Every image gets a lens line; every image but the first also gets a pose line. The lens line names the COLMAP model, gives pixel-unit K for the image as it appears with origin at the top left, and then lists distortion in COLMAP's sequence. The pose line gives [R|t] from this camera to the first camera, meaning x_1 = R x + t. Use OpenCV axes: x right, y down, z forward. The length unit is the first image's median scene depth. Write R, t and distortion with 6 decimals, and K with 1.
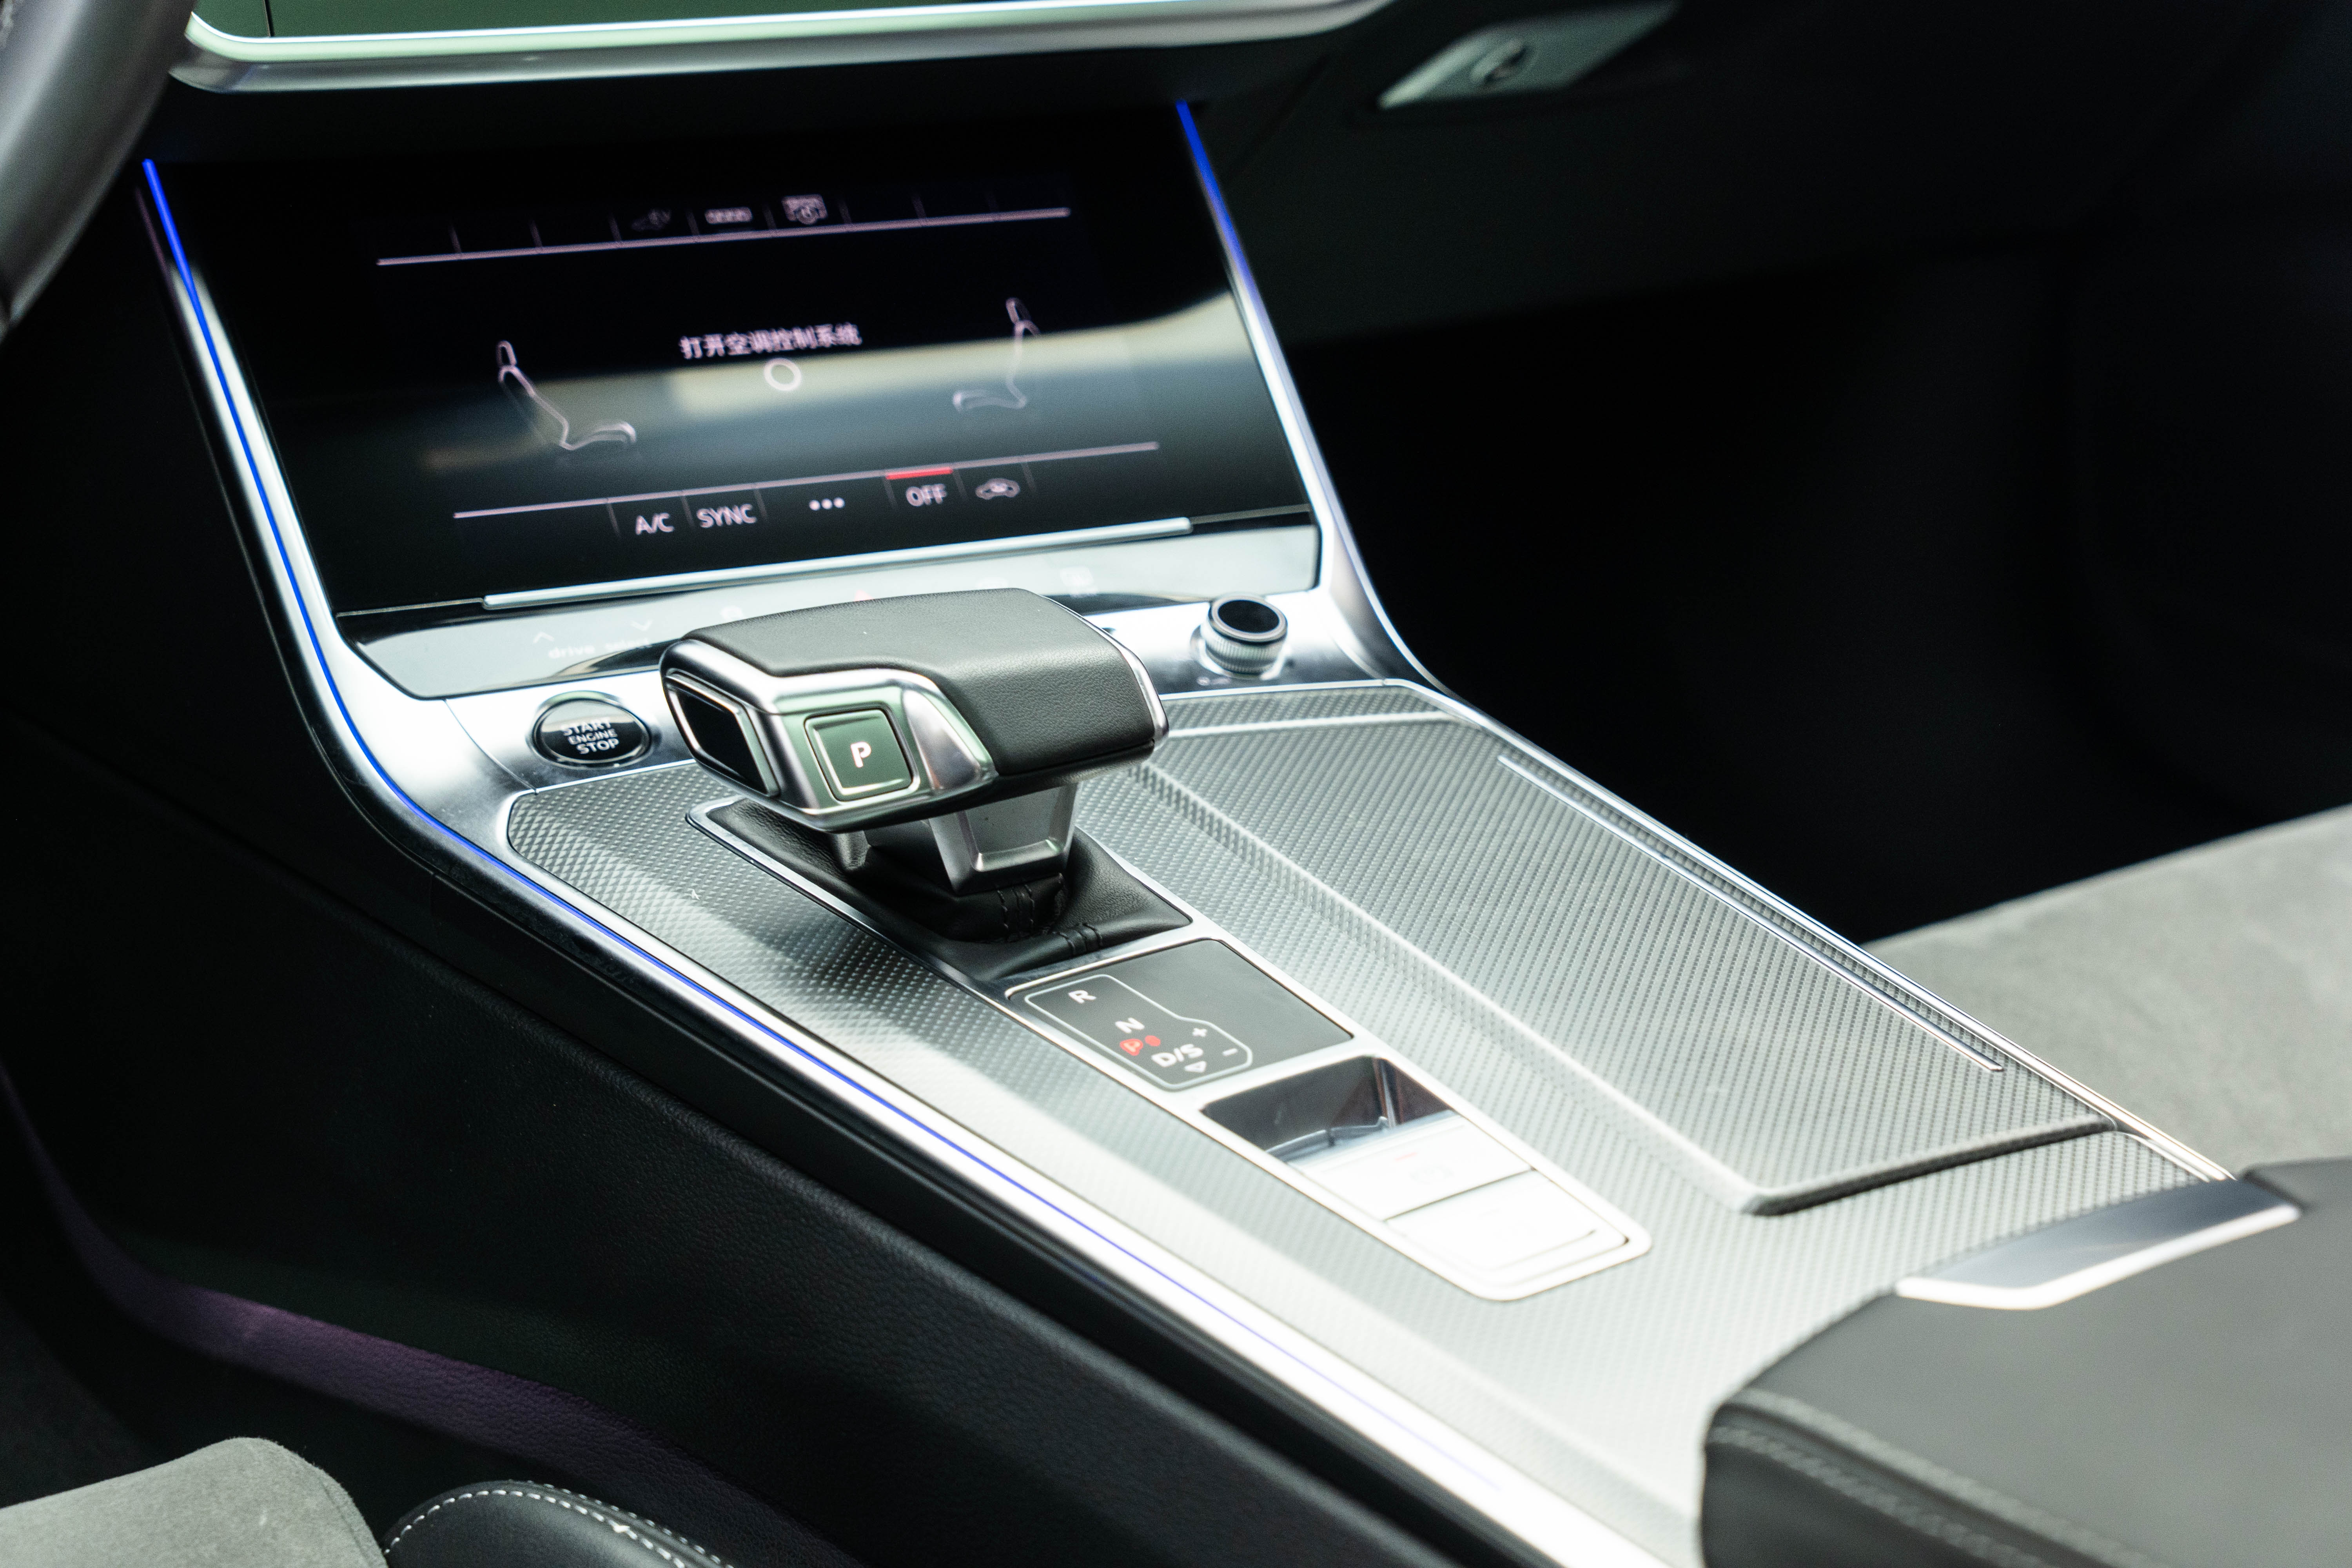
lens RADIAL K [[4611.4, 0, 1181.0], [0, 4611.4, 786.4], [0, 0, 1]] dist [-0.052168, 0.000000]
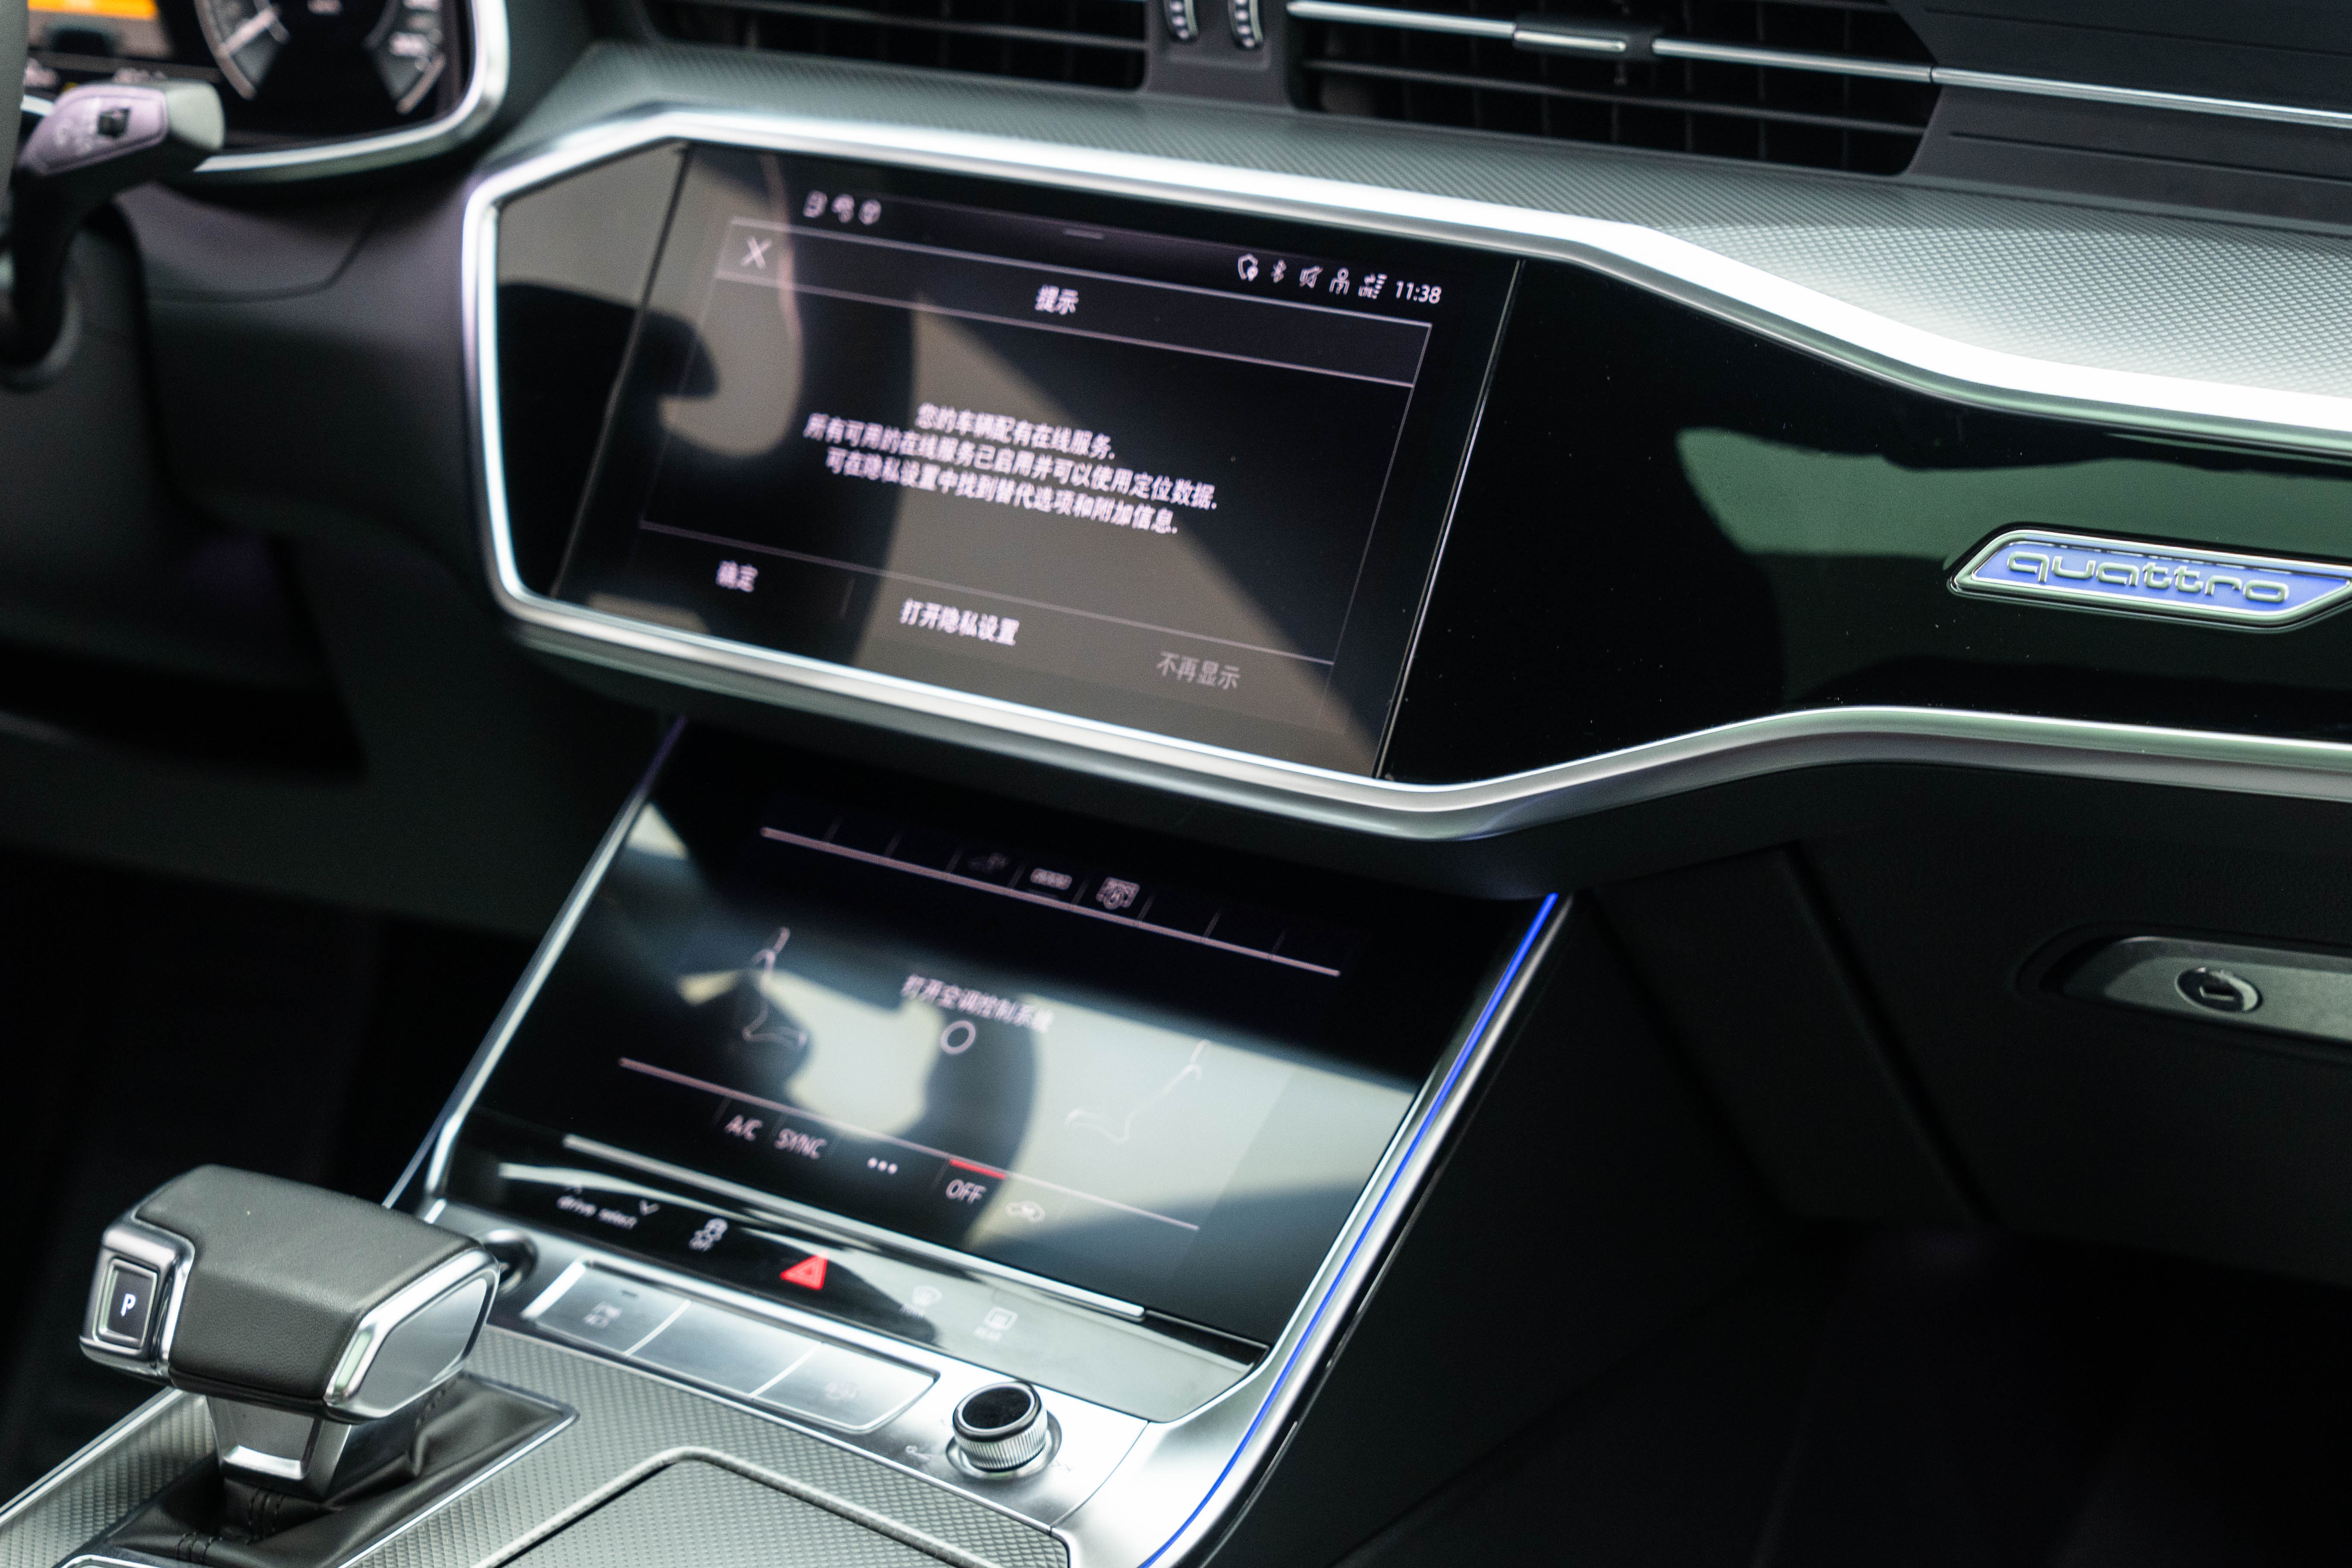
lens RADIAL K [[4922.3, 0, 1196.3], [0, 4922.3, 764.0], [0, 0, 1]] dist [0.033897, 0.000000]
pose [[0.416061, 0.214523, -0.883670, 0.878444], [-0.297711, 0.950353, 0.090539, -0.261488], [0.859221, 0.225408, 0.459271, 0.549421]]
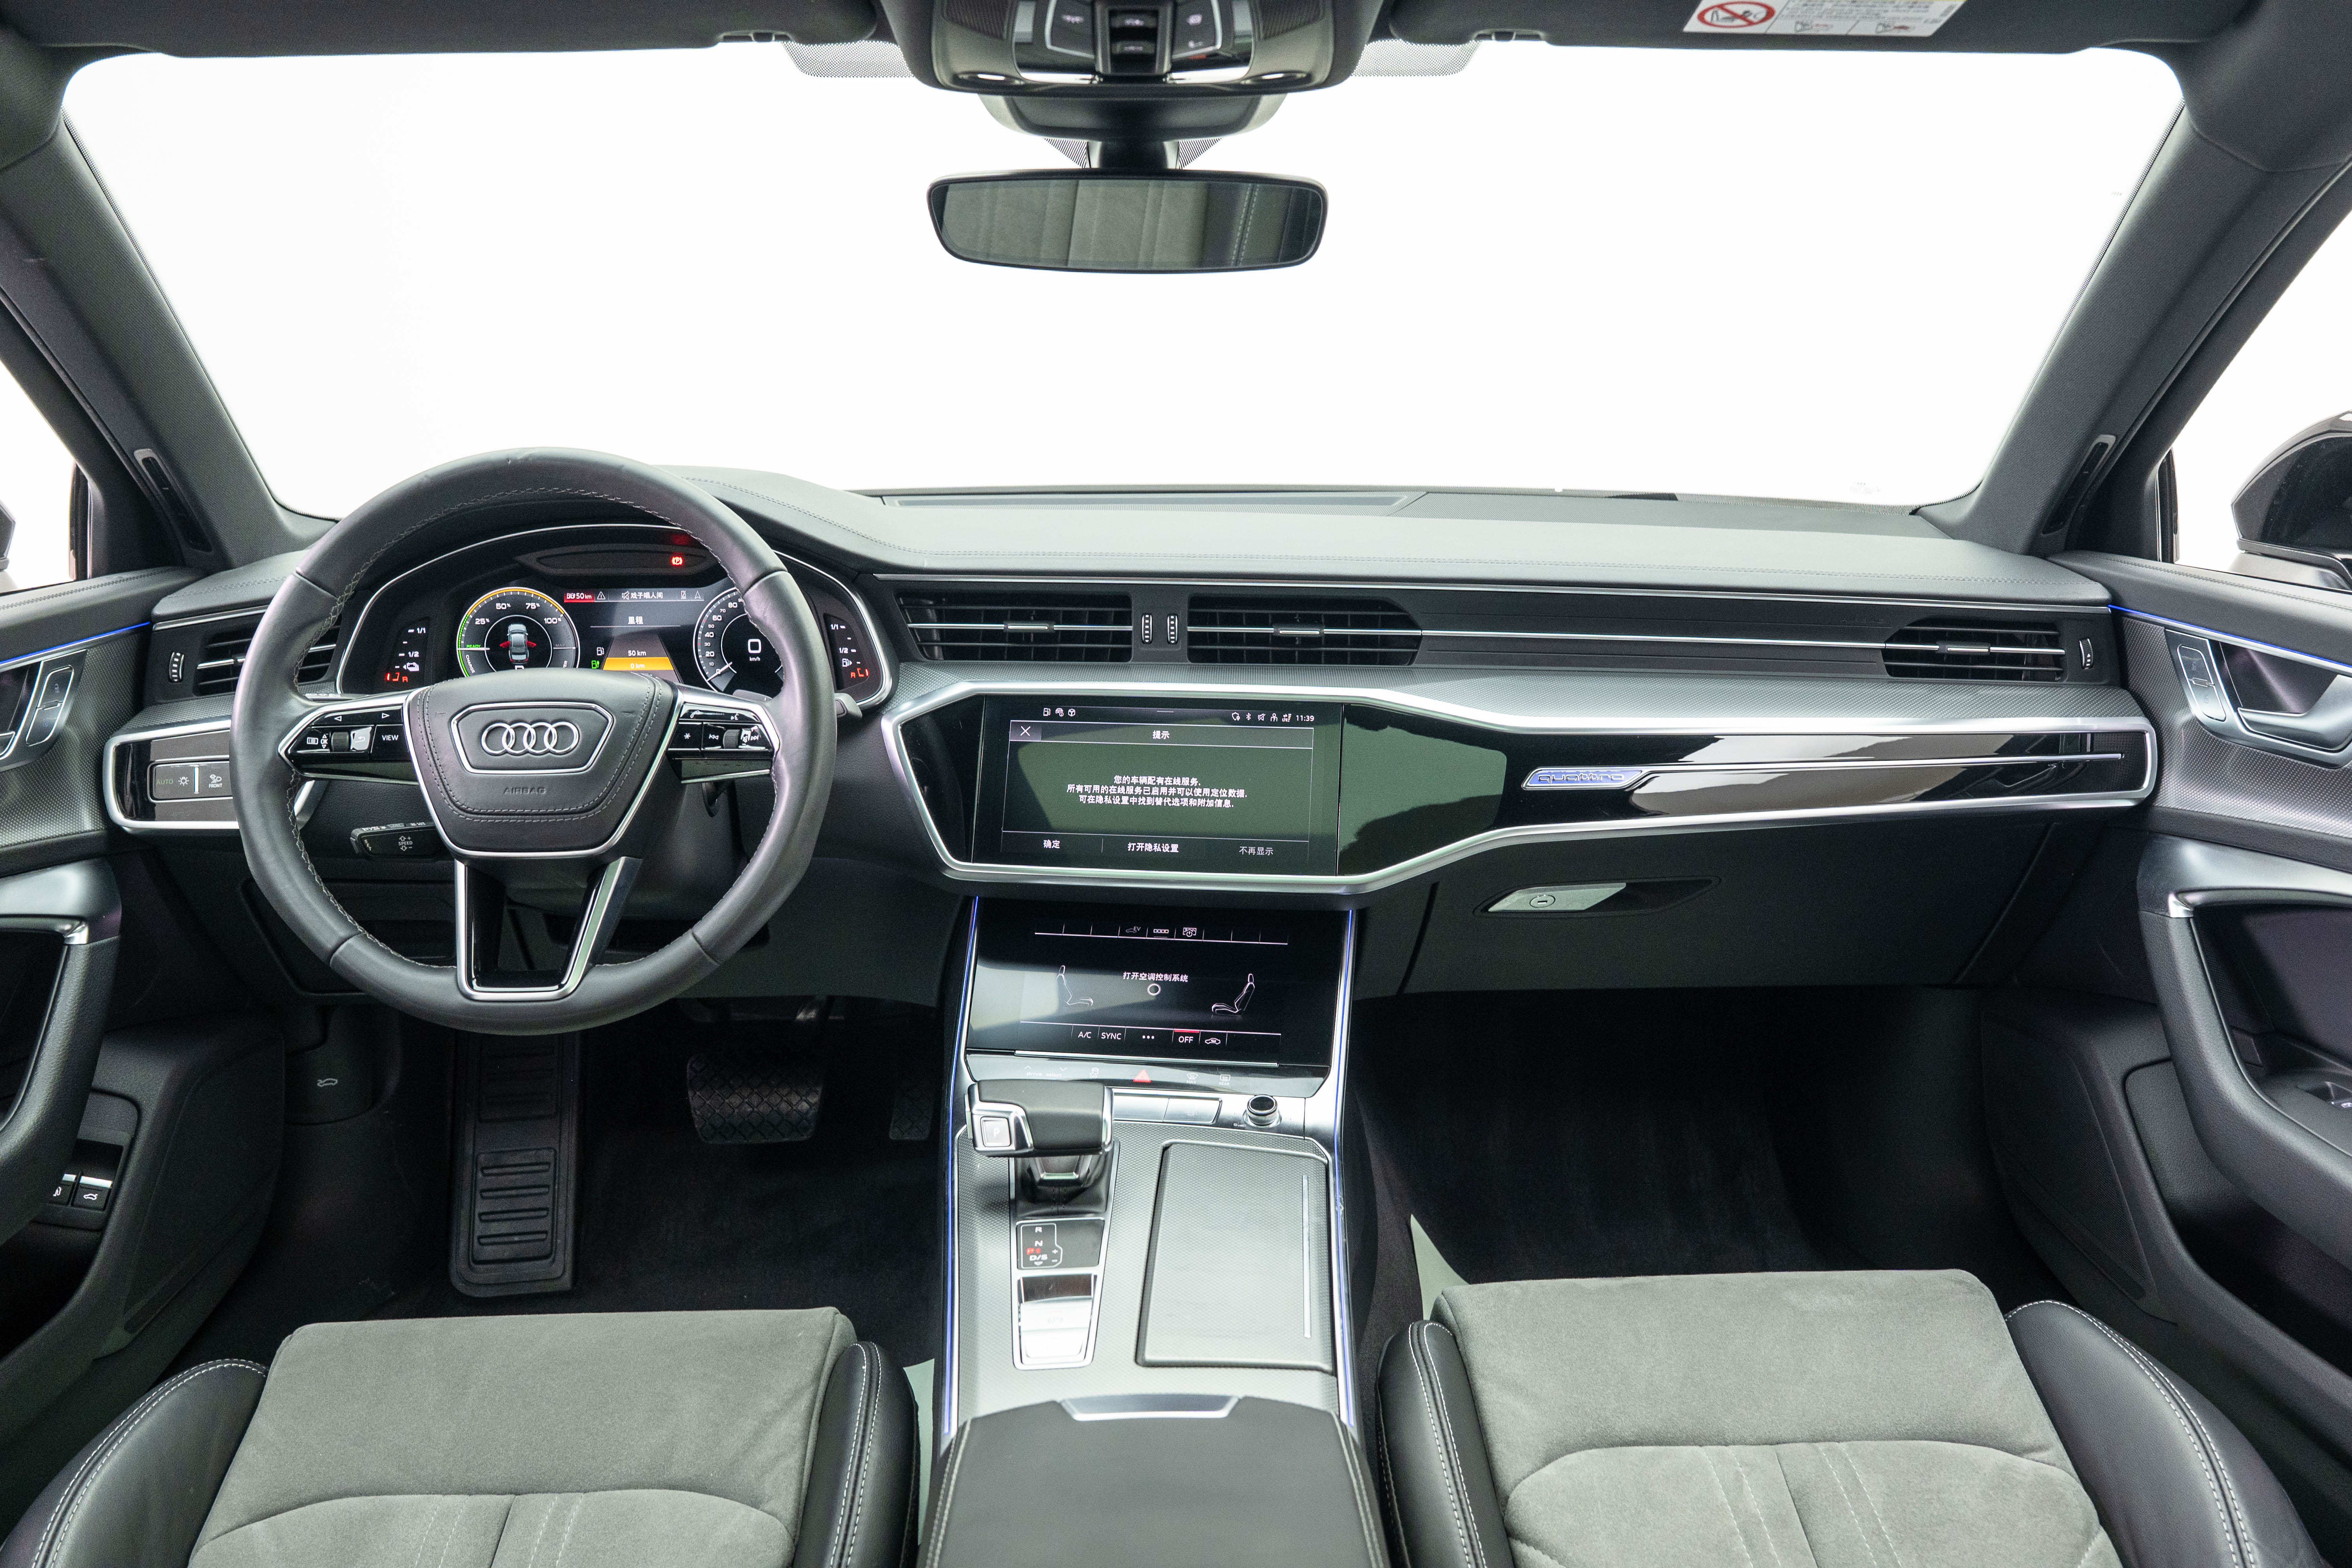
lens RADIAL K [[1873.2, 0, 1152.9], [0, 1873.2, 779.1], [0, 0, 1]] dist [0.011109, 0.007487]
pose [[0.808424, 0.093384, -0.581146, 0.595267], [-0.161350, 0.984673, -0.066225, -0.143759], [0.566054, 0.147306, 0.811100, 0.023358]]
